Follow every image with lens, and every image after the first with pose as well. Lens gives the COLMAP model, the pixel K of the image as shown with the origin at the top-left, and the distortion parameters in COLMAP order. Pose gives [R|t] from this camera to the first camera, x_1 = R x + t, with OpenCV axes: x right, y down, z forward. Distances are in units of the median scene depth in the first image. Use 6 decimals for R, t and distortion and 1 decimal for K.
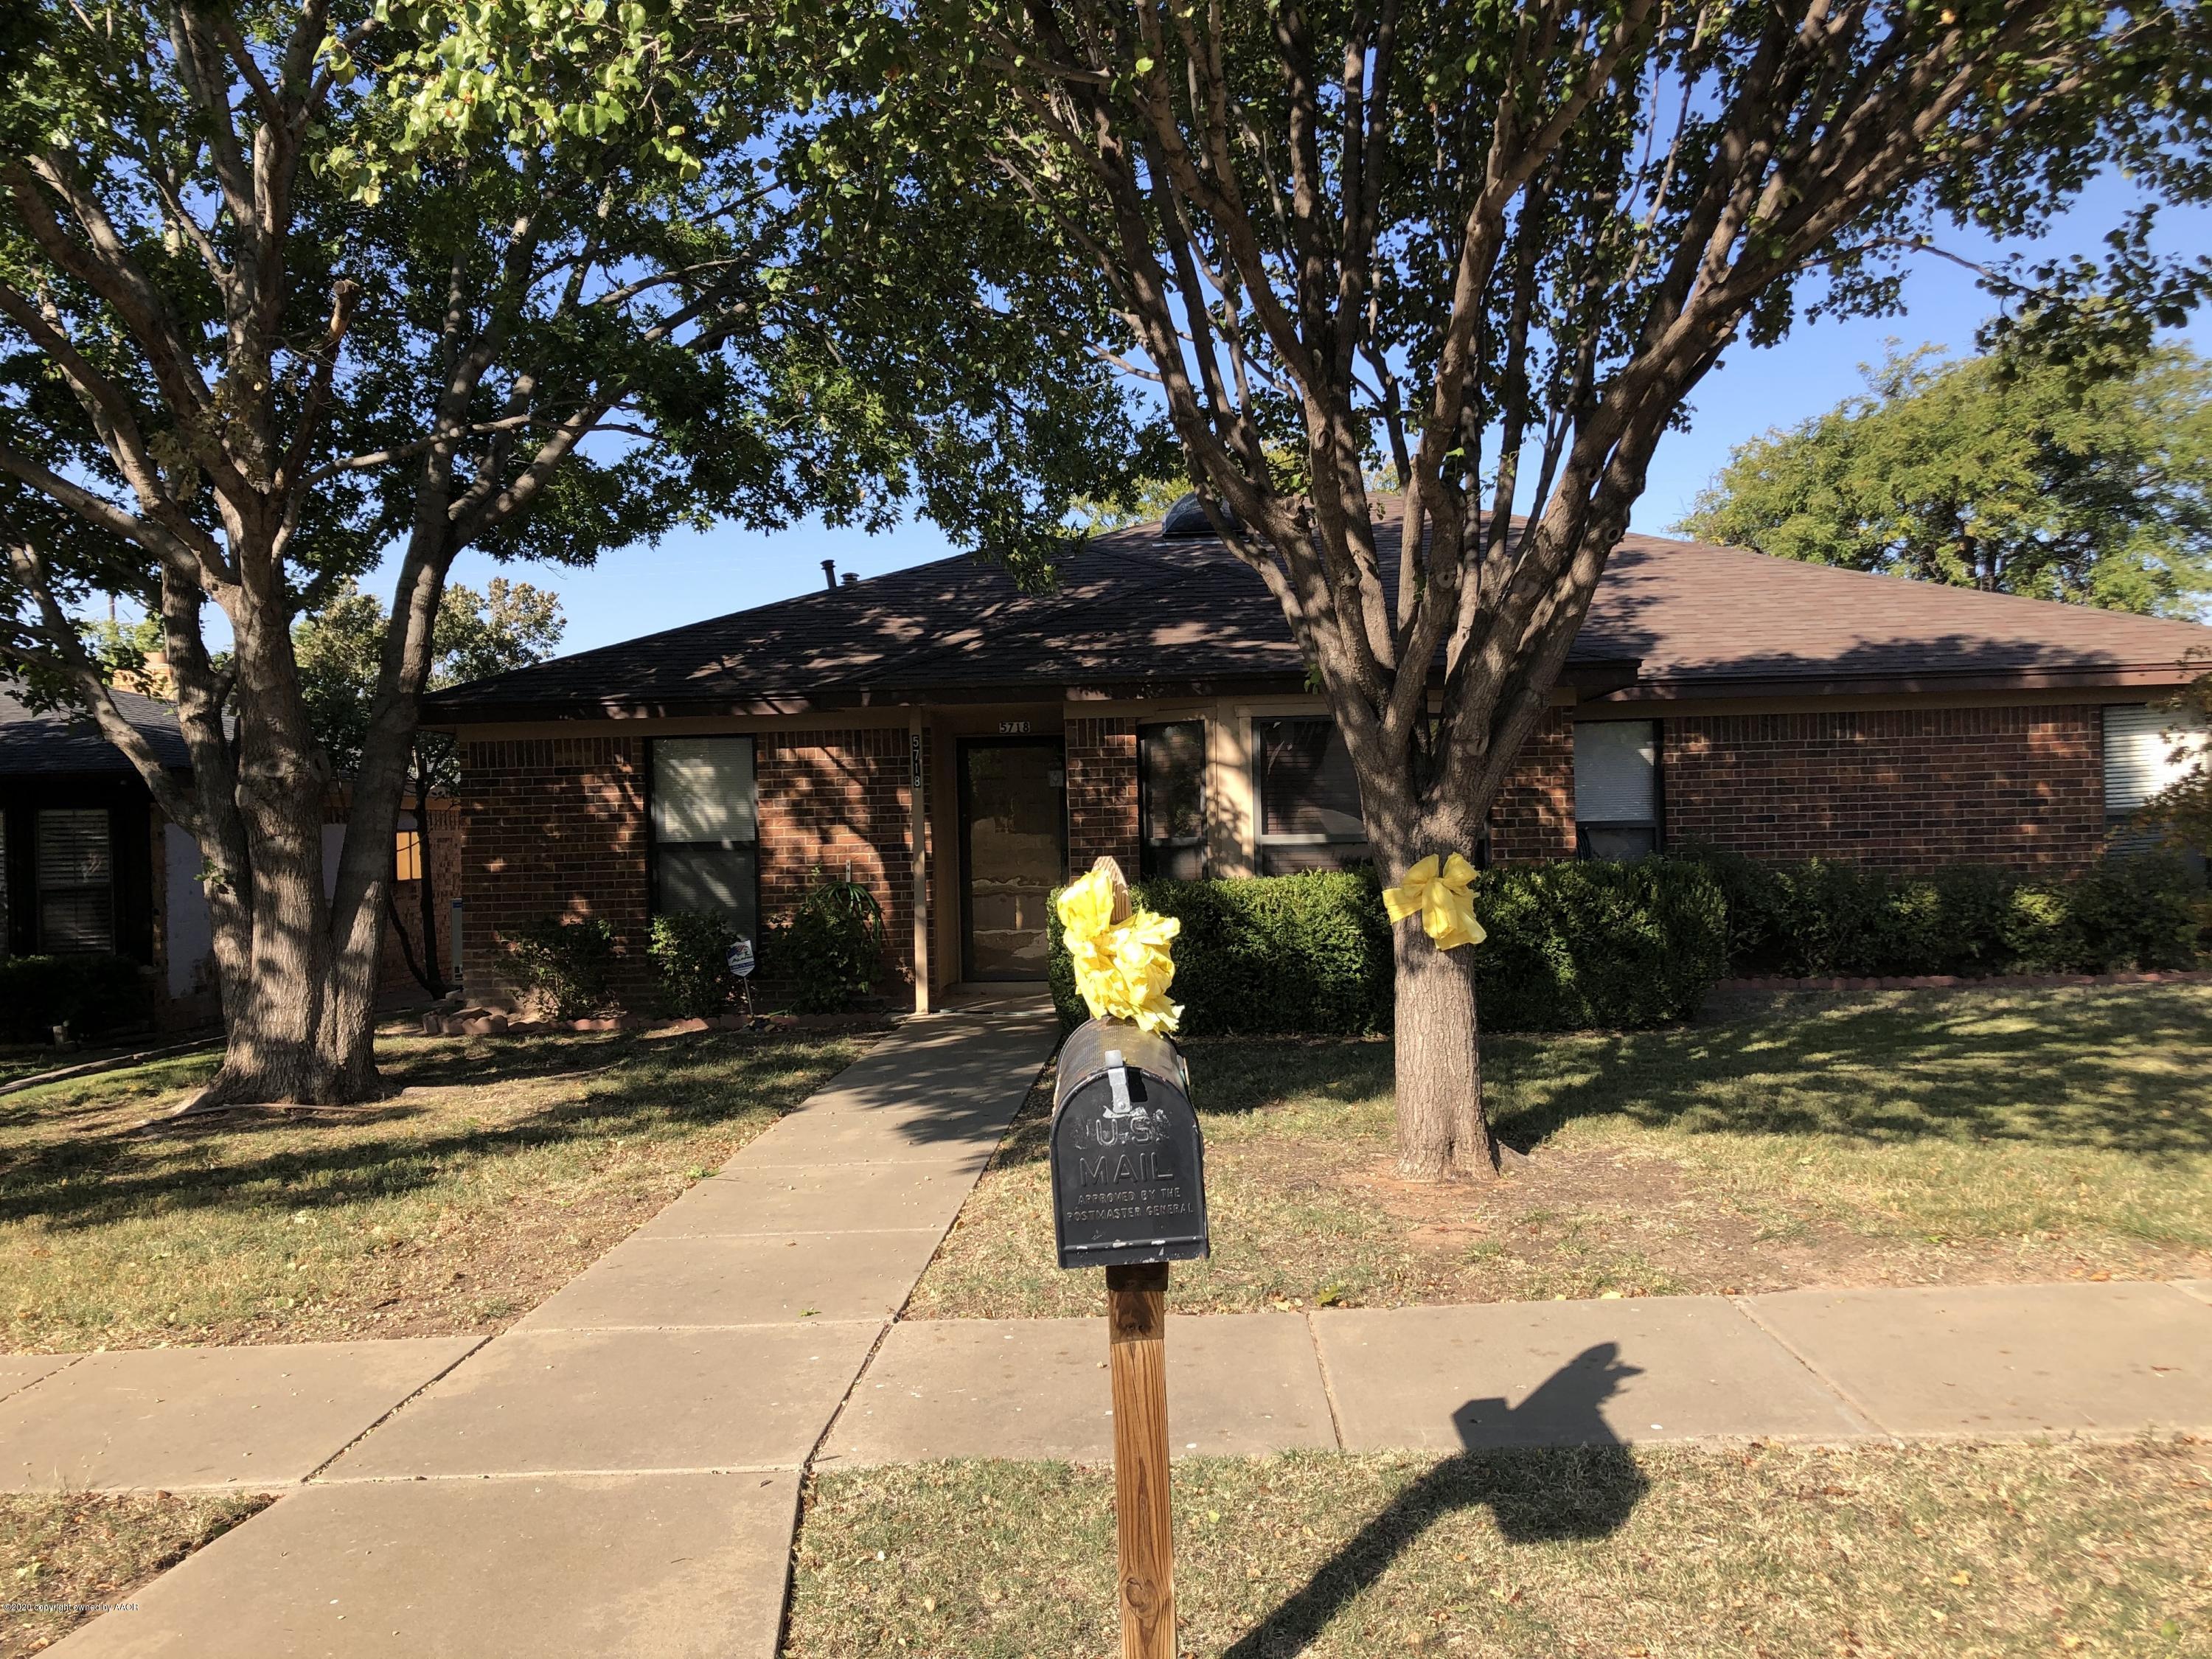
lens RADIAL K [[1796.4, 0, 1106.0], [0, 1796.4, 829.5], [0, 0, 1]] dist [0.000617, 0.000041]
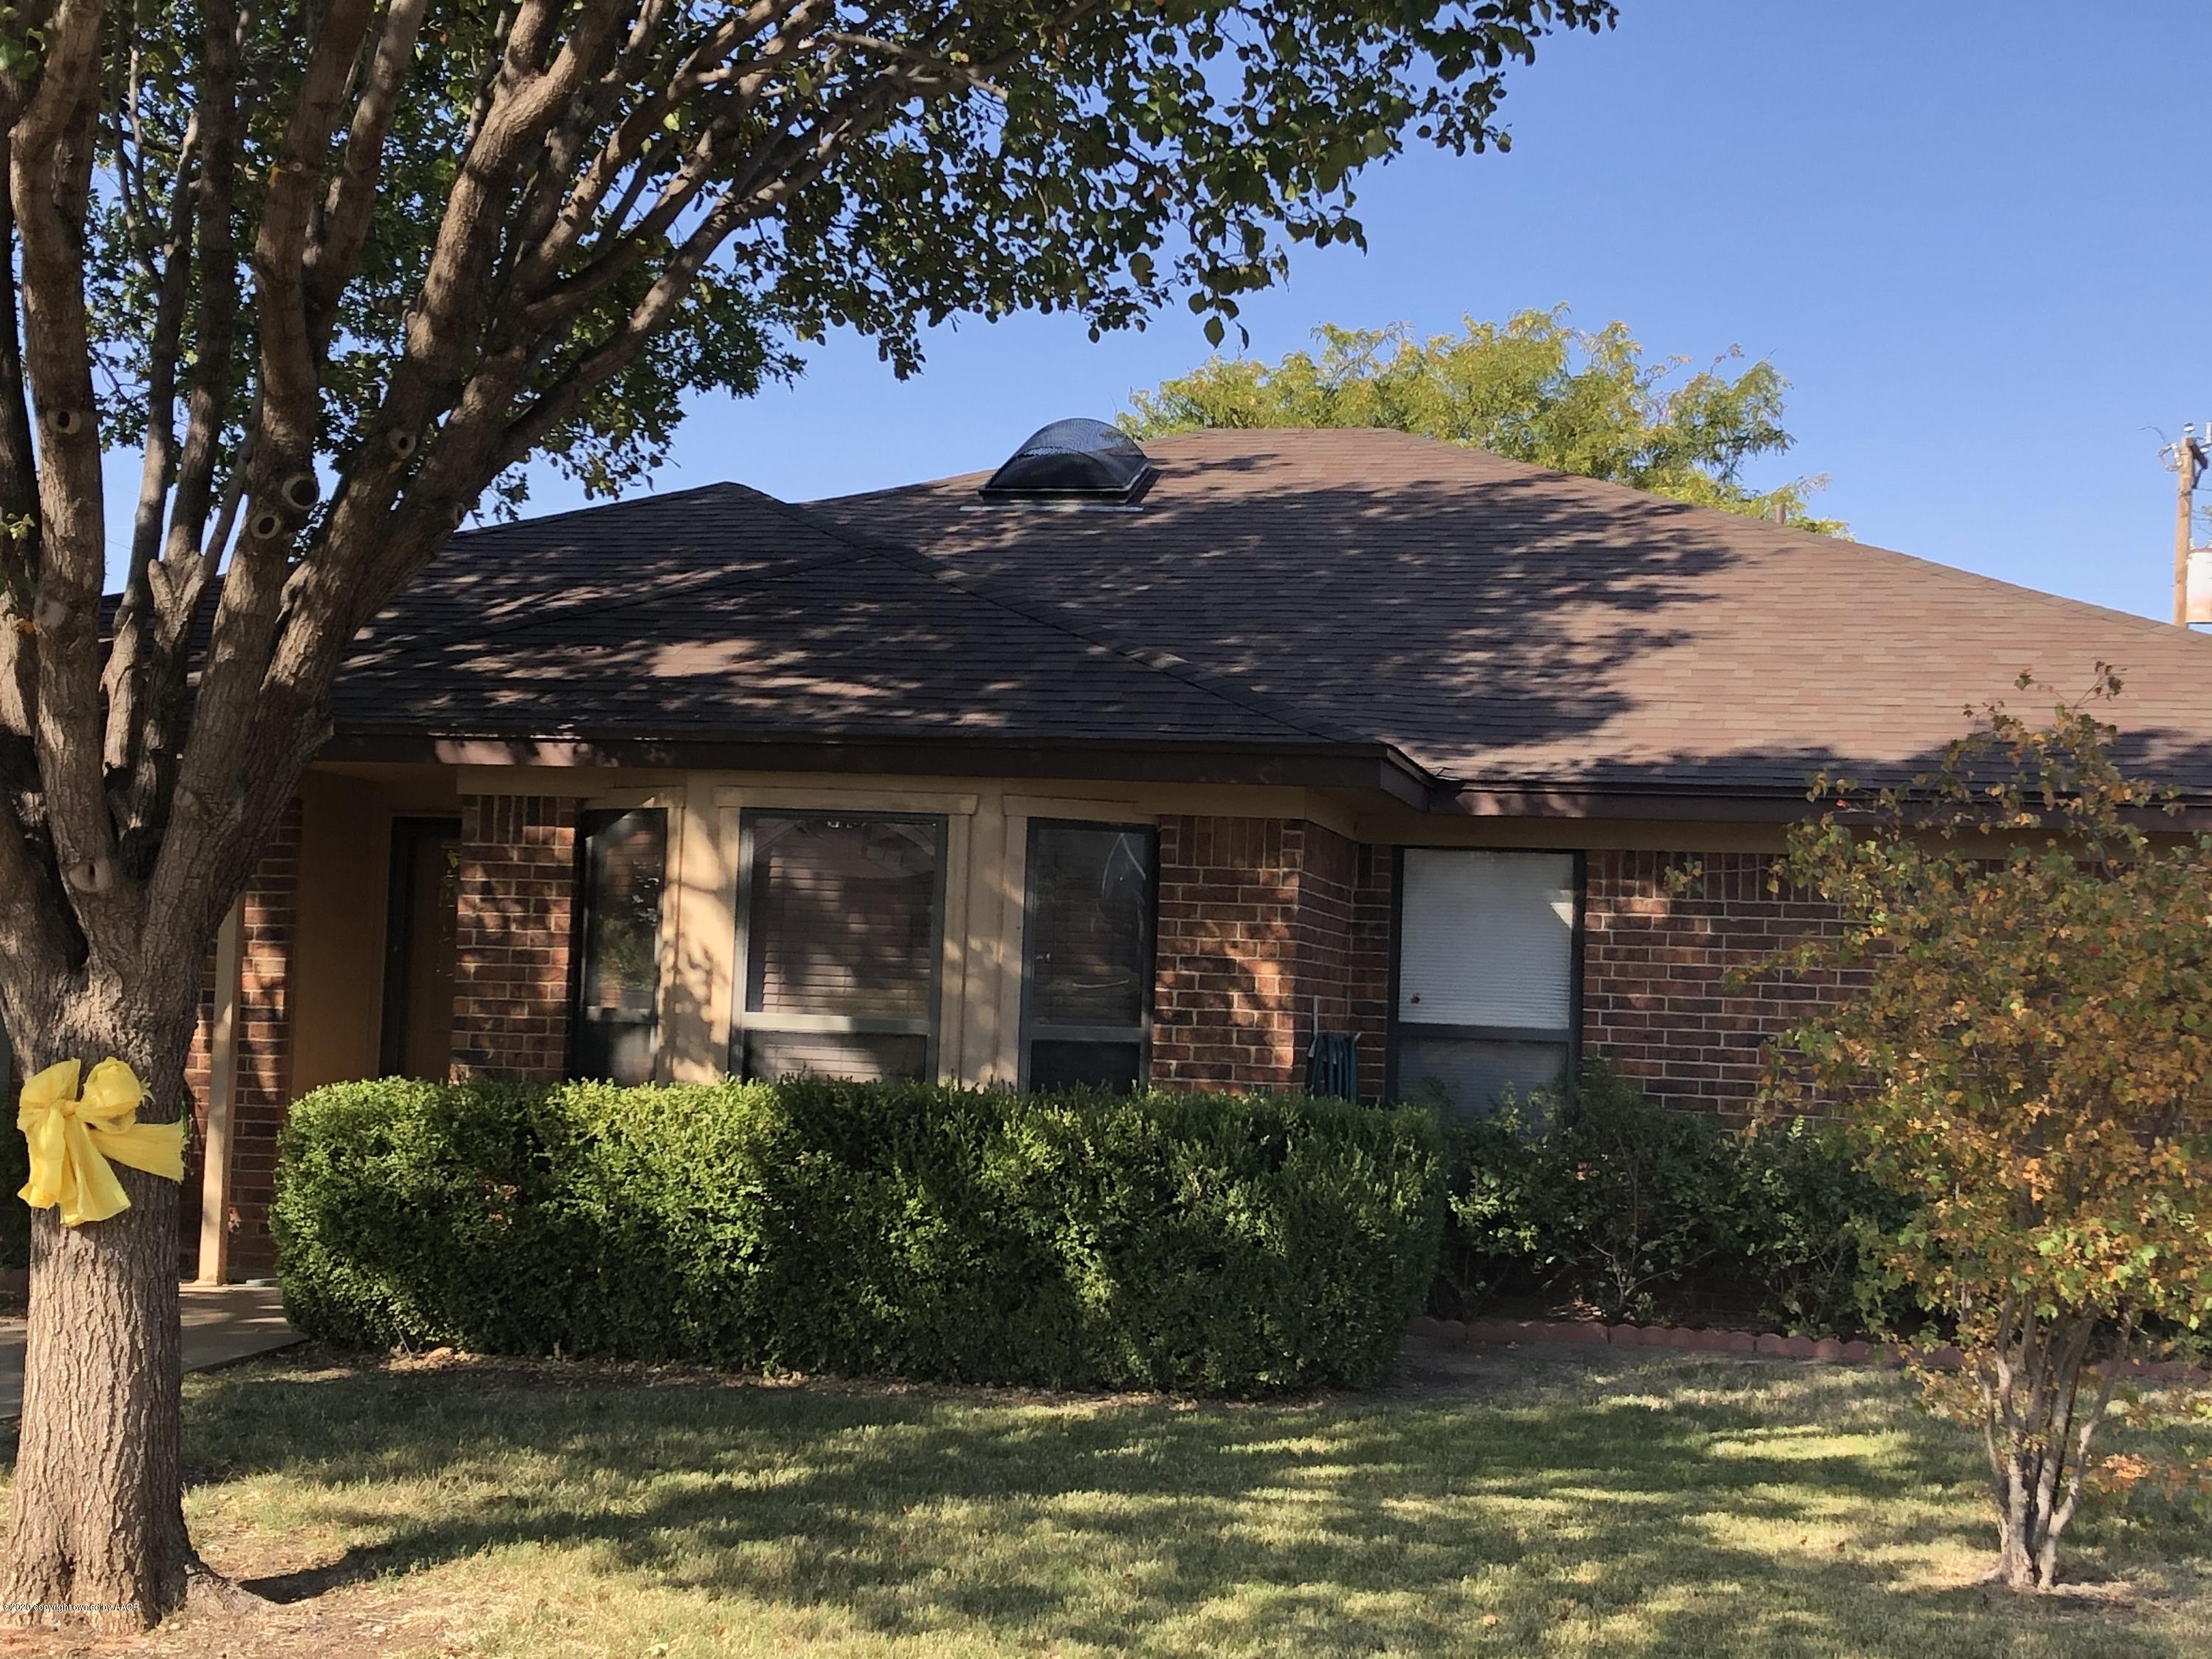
lens RADIAL K [[3114.2, 0, 1106.0], [0, 3114.2, 829.5], [0, 0, 1]] dist [0.109321, -0.022427]
pose [[0.992763, 0.056190, -0.106129, 0.303035], [-0.061310, 0.997076, -0.045607, -0.016668], [0.103256, 0.051784, 0.993306, 0.009586]]
